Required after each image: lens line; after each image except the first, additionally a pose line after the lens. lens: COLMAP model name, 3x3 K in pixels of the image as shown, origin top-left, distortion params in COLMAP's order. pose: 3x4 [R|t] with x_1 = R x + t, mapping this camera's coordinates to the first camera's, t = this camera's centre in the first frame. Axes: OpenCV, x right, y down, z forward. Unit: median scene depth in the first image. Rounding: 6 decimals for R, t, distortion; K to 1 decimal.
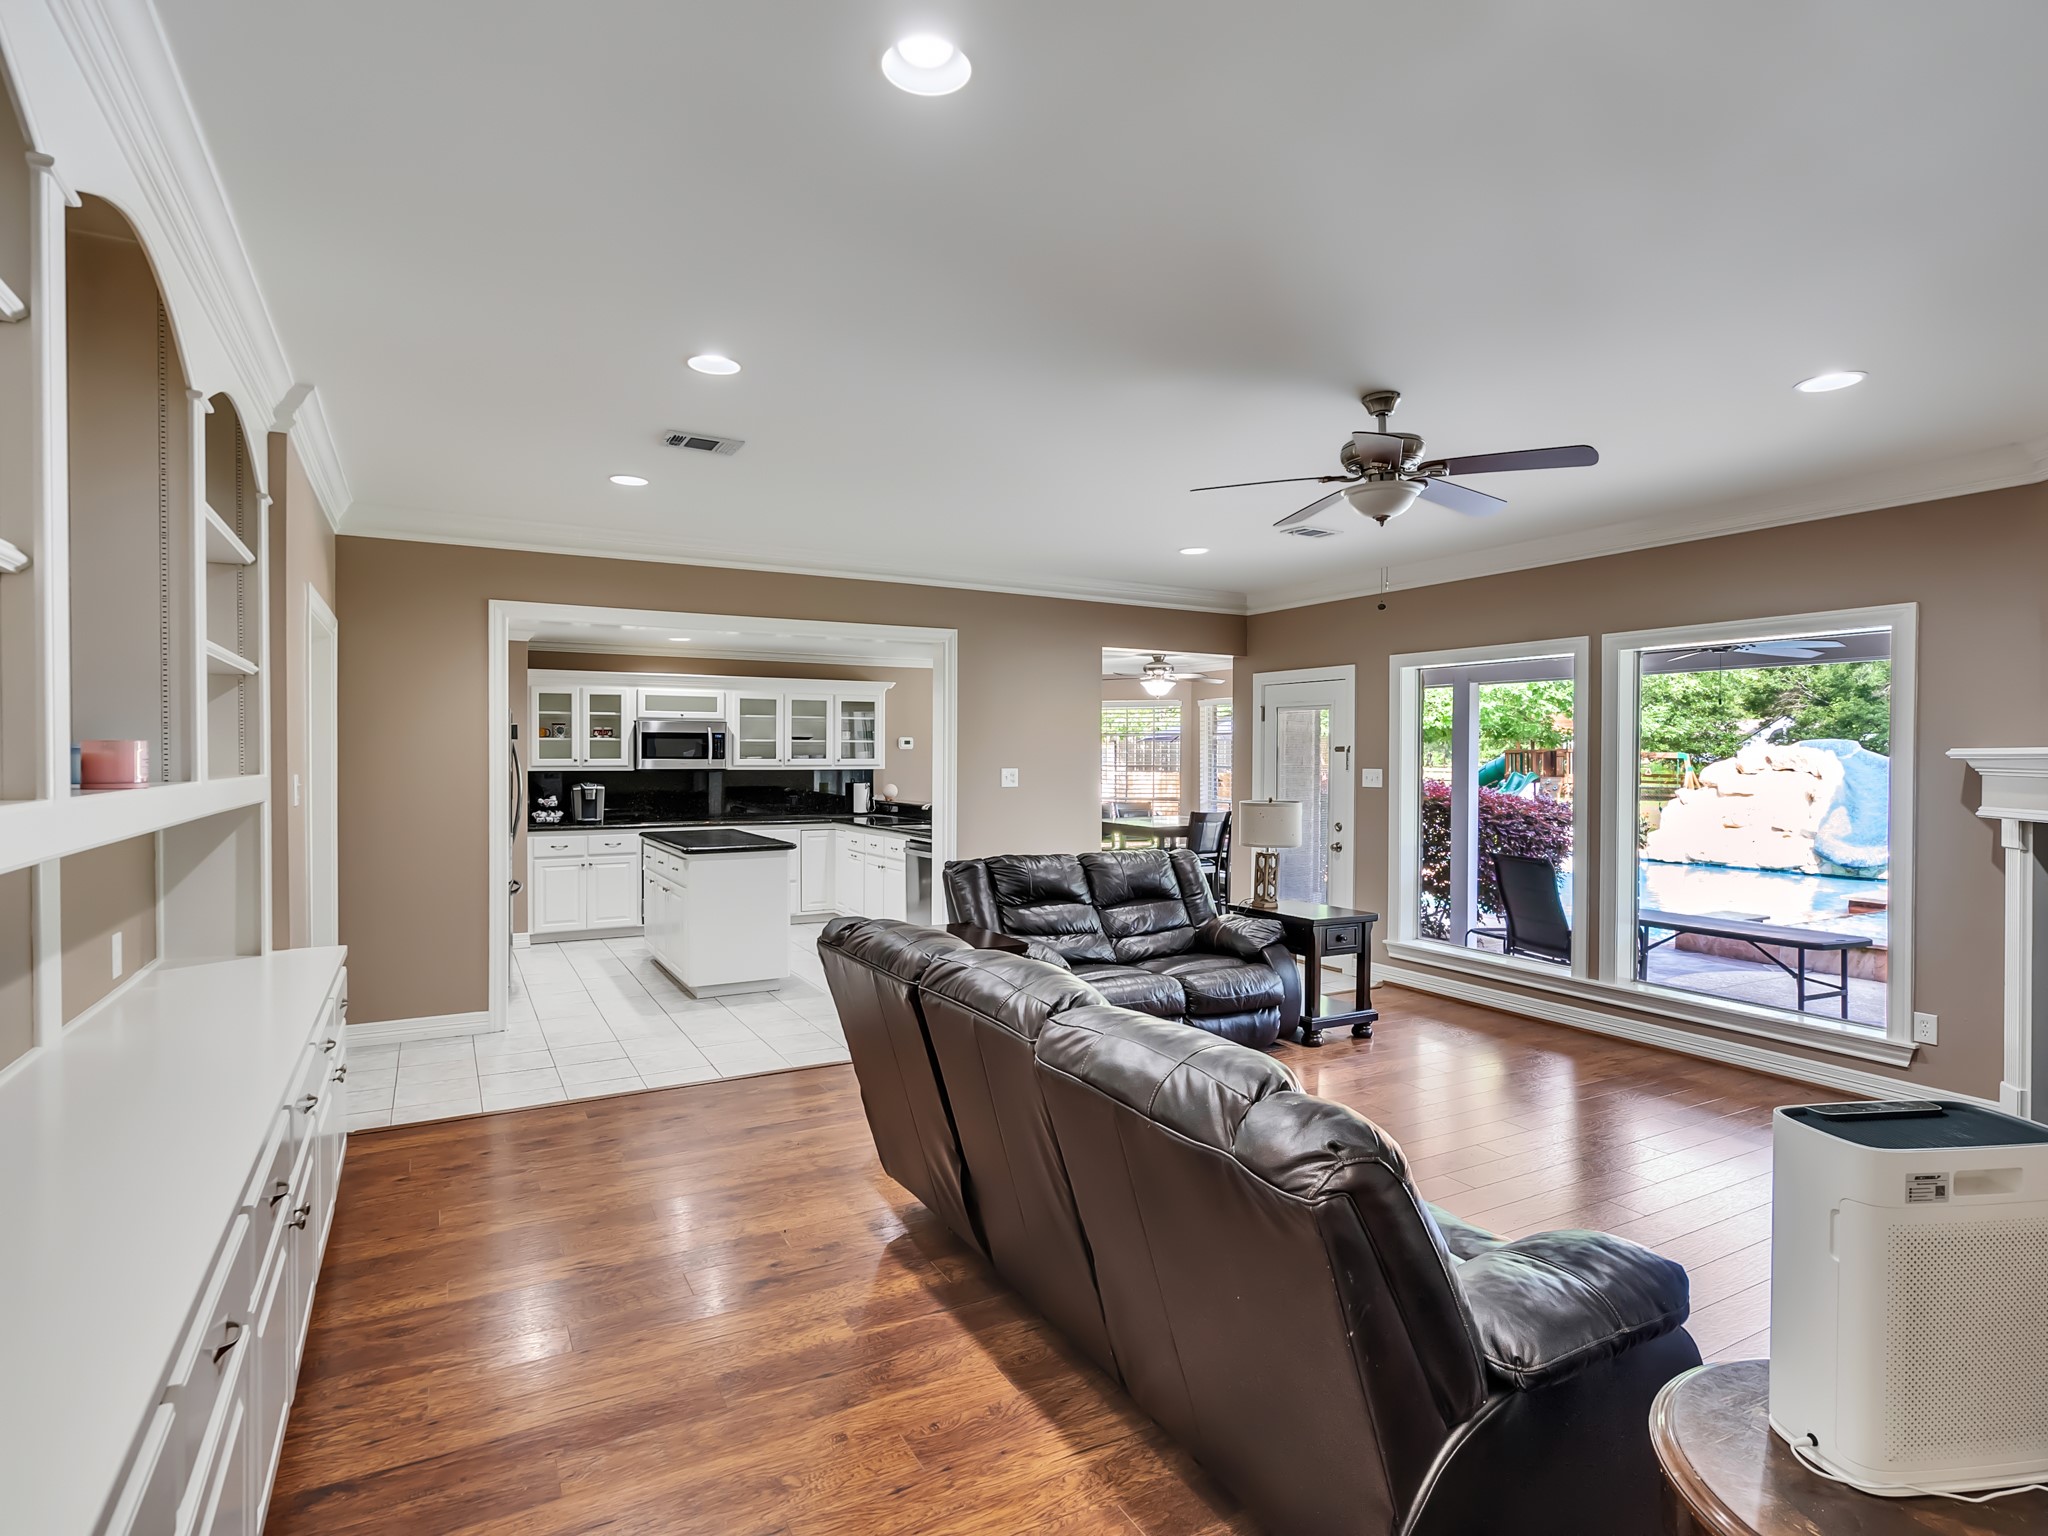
lens RADIAL K [[1049.9, 0, 1023.2], [0, 1049.9, 764.2], [0, 0, 1]] dist [0.004555, 0.000405]
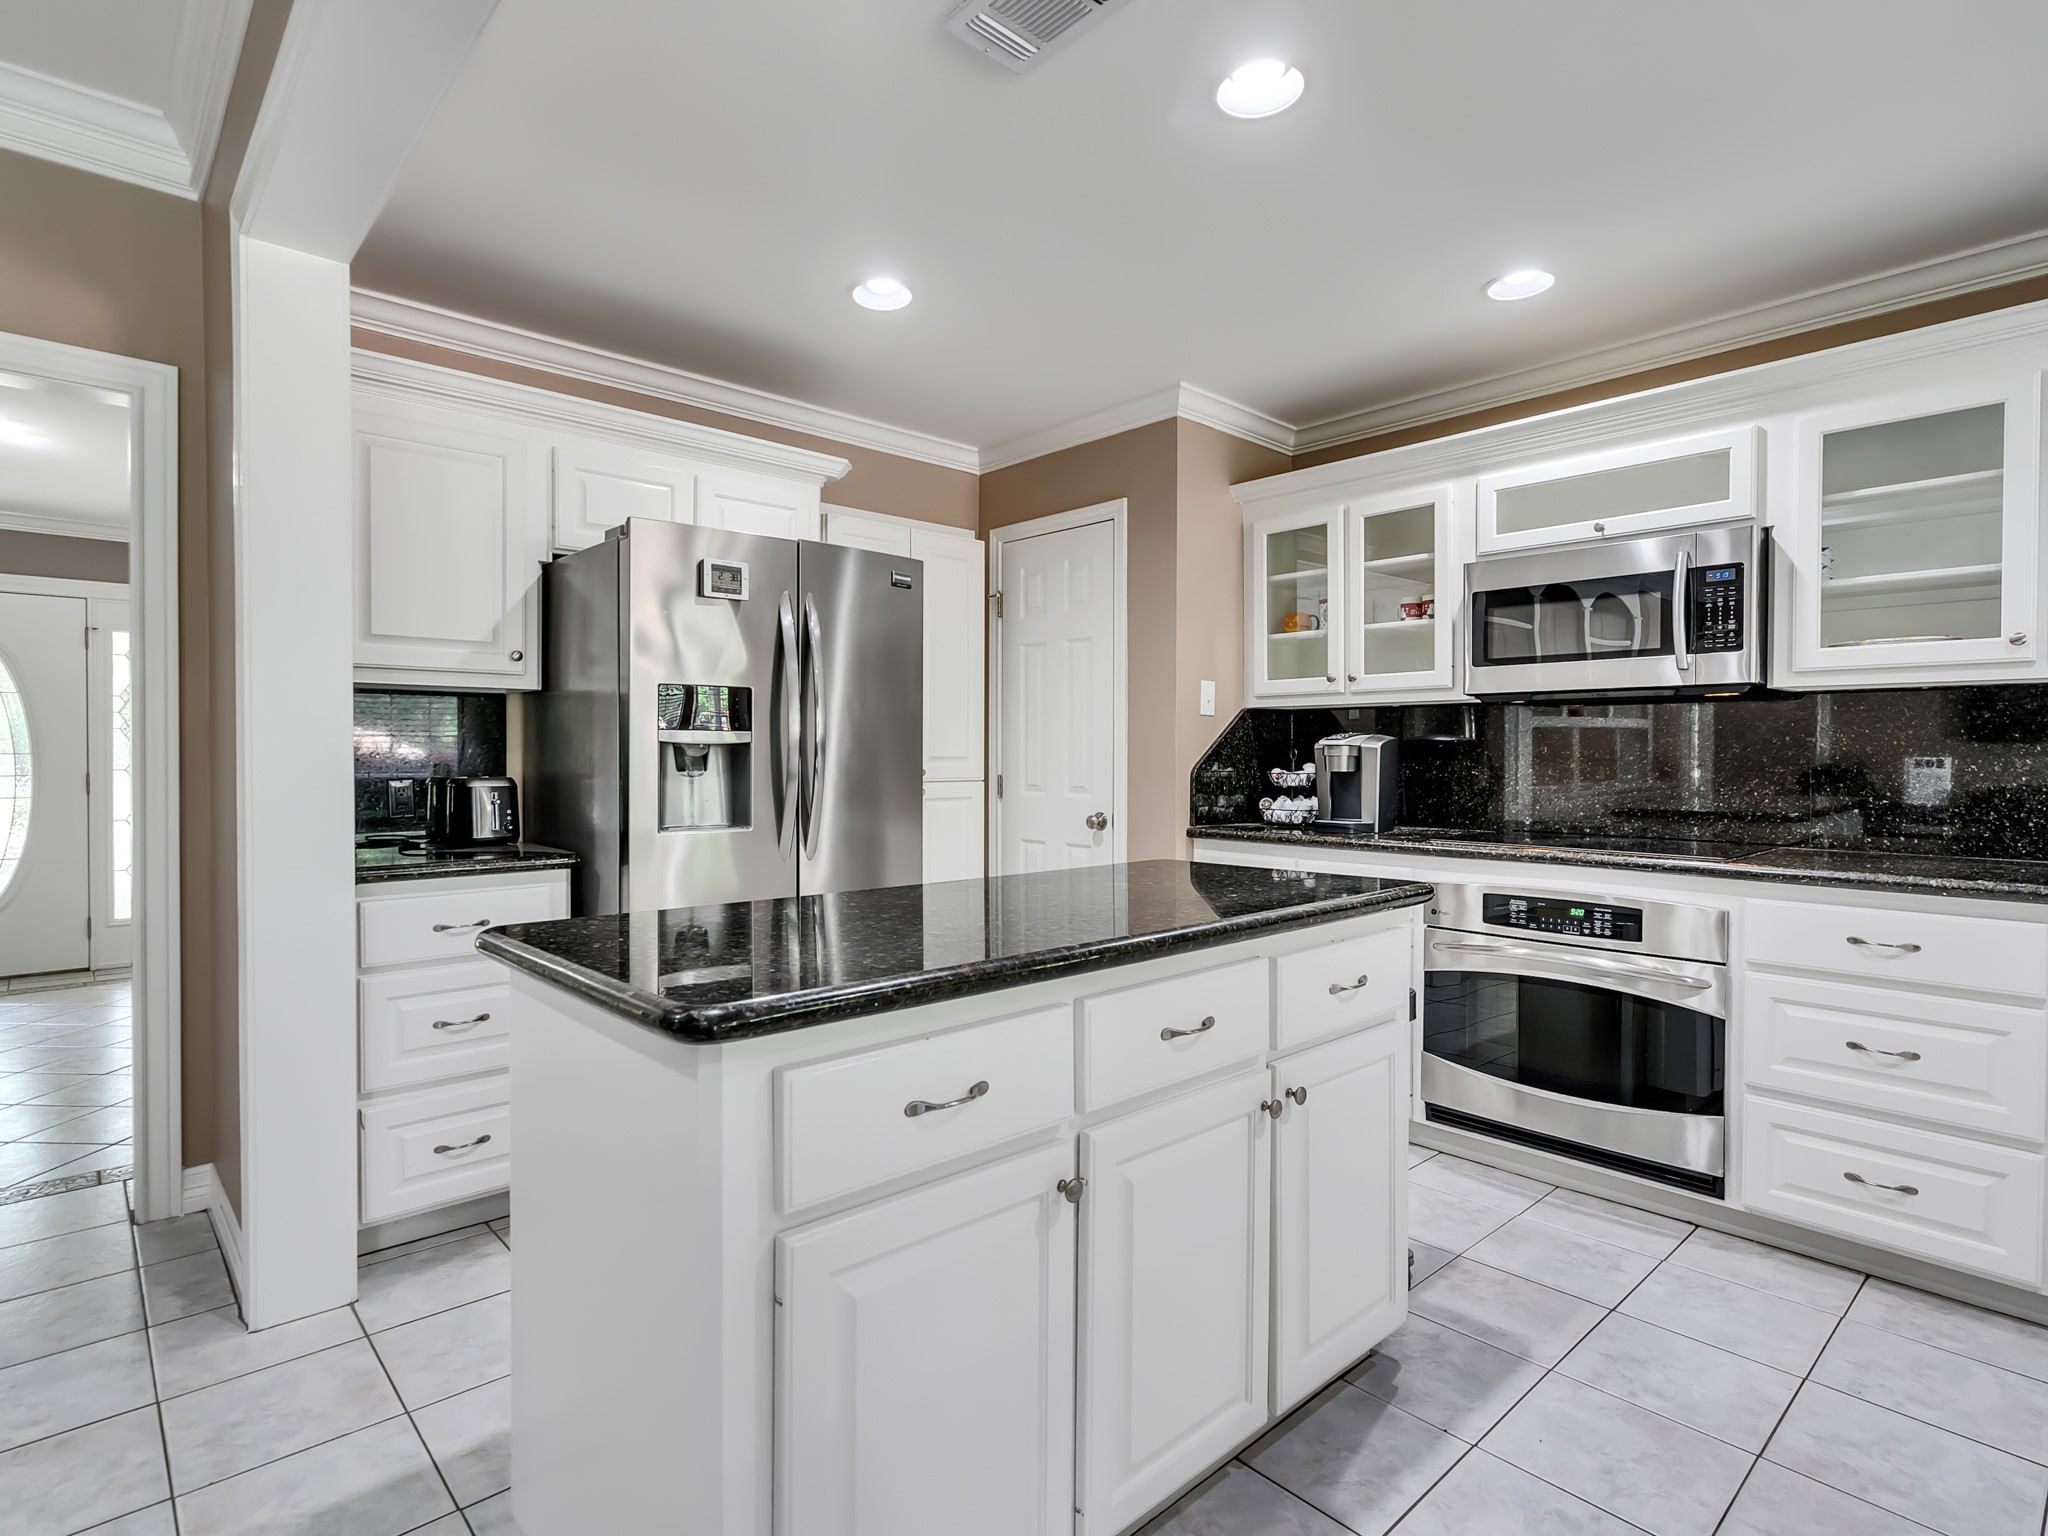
lens RADIAL K [[1049.9, 0, 1024.3], [0, 1049.9, 768.2], [0, 0, 1]] dist [0.004555, 0.000405]
pose [[0.228994, 0.006715, -0.973405, -0.041643], [-0.009097, 0.999947, 0.004758, 0.029882], [0.973385, 0.007765, 0.229043, 0.752765]]
